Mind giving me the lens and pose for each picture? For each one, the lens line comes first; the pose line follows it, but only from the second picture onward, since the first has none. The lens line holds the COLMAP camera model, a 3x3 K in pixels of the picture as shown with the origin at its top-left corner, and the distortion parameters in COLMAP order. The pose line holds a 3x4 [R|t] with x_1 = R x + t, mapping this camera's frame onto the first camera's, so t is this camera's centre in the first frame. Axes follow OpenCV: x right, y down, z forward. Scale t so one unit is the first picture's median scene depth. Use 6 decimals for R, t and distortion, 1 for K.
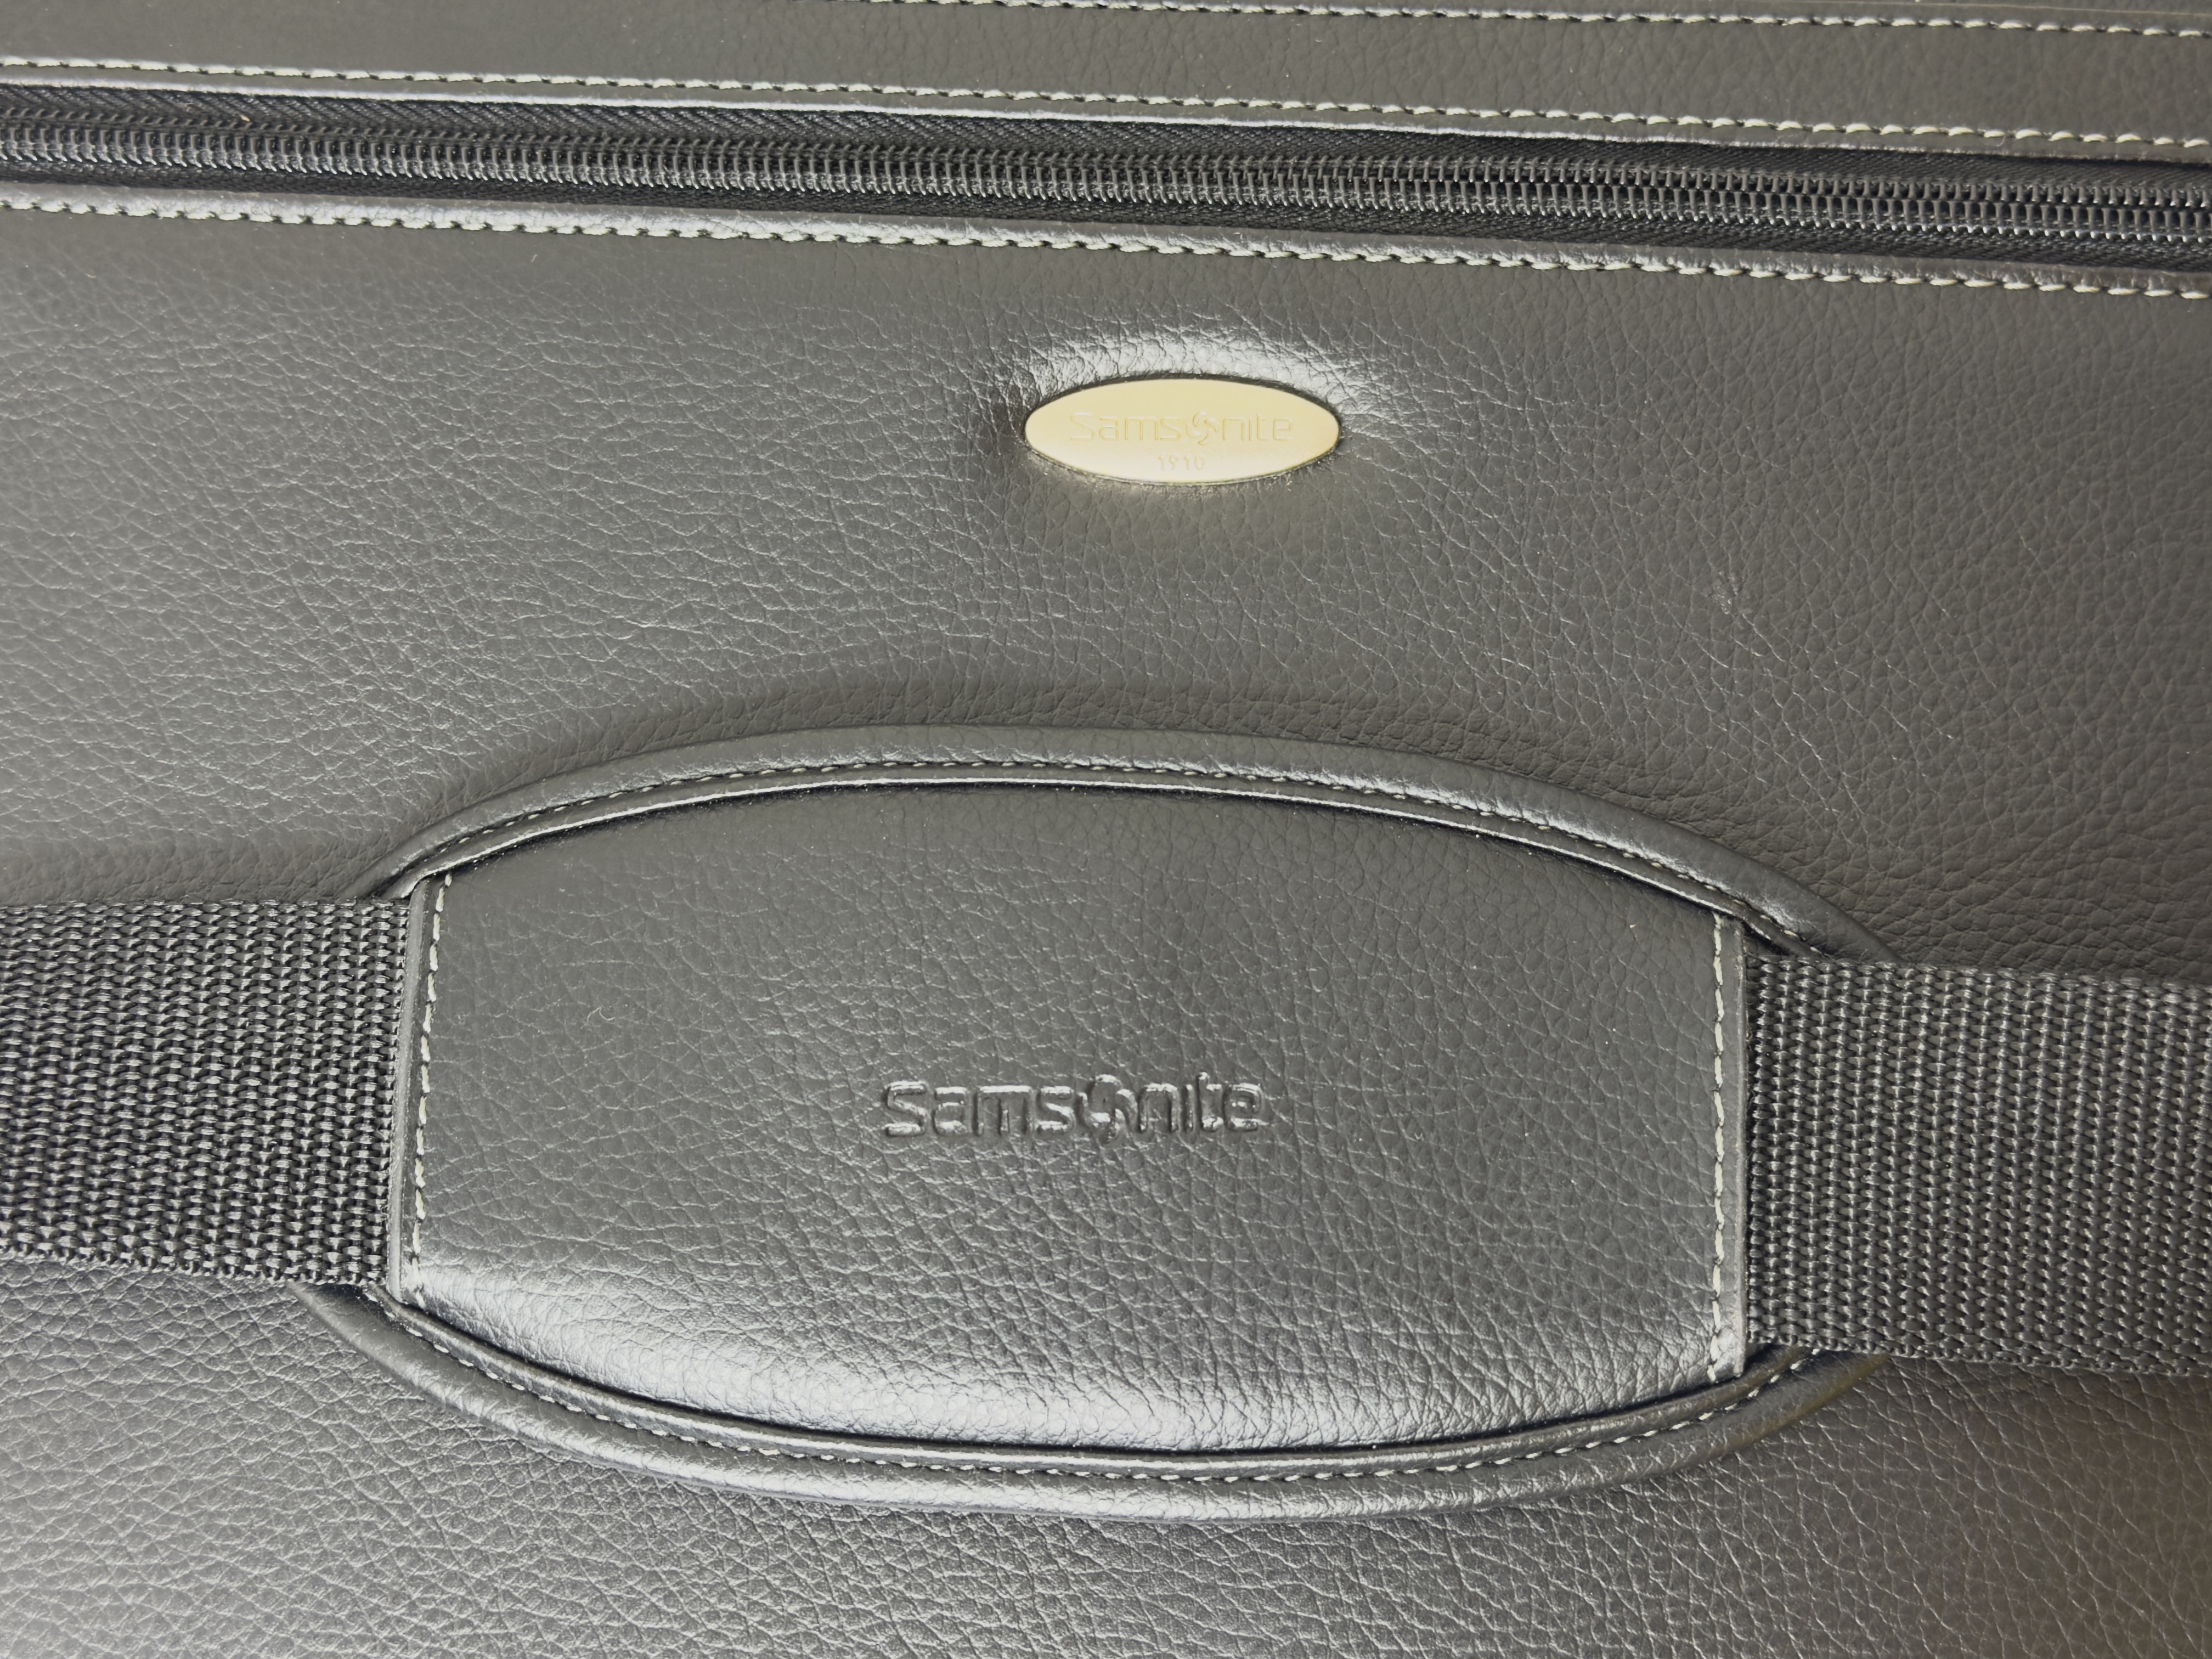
lens RADIAL K [[3470.5, 0, 1101.9], [0, 3470.5, 829.4], [0, 0, 1]] dist [0.136827, 0.000000]
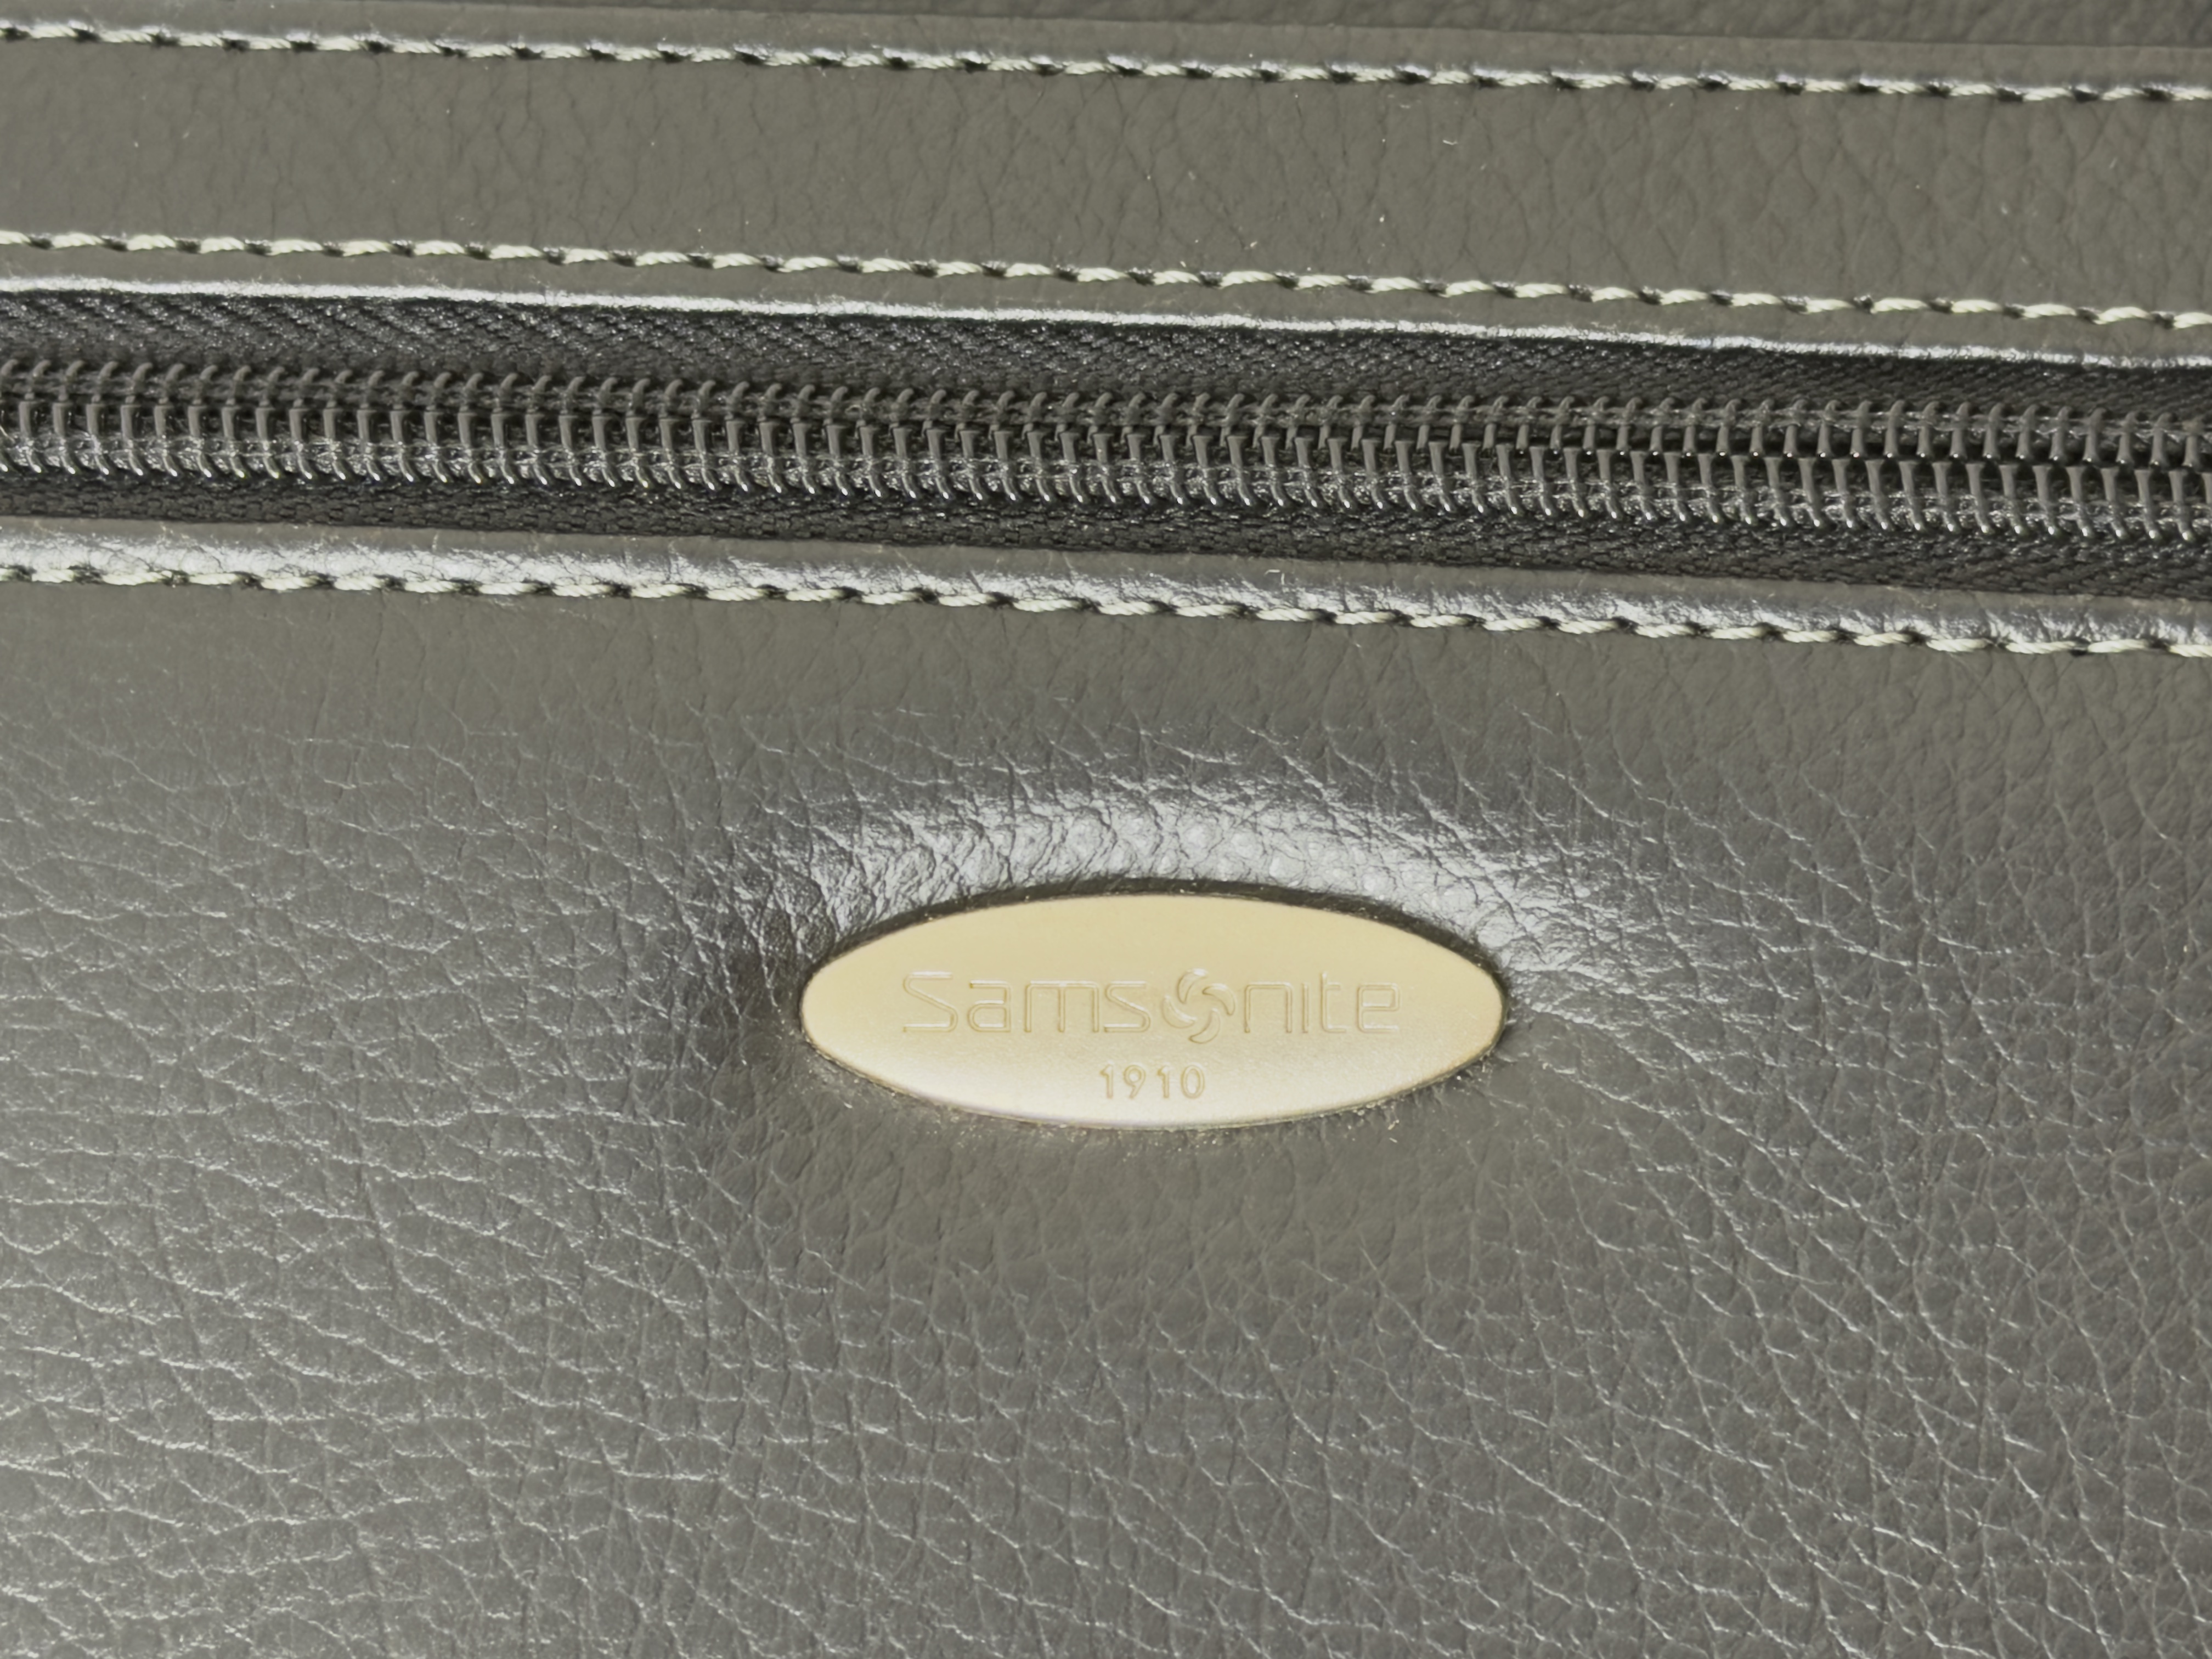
lens RADIAL K [[5949.1, 0, 1108.7], [0, 5949.1, 829.7], [0, 0, 1]] dist [0.117150, 0.000000]
pose [[0.999916, -0.001418, 0.012913, 0.007519], [0.002069, 0.998720, -0.050544, -0.098766], [-0.012824, 0.050566, 0.998638, 0.233370]]
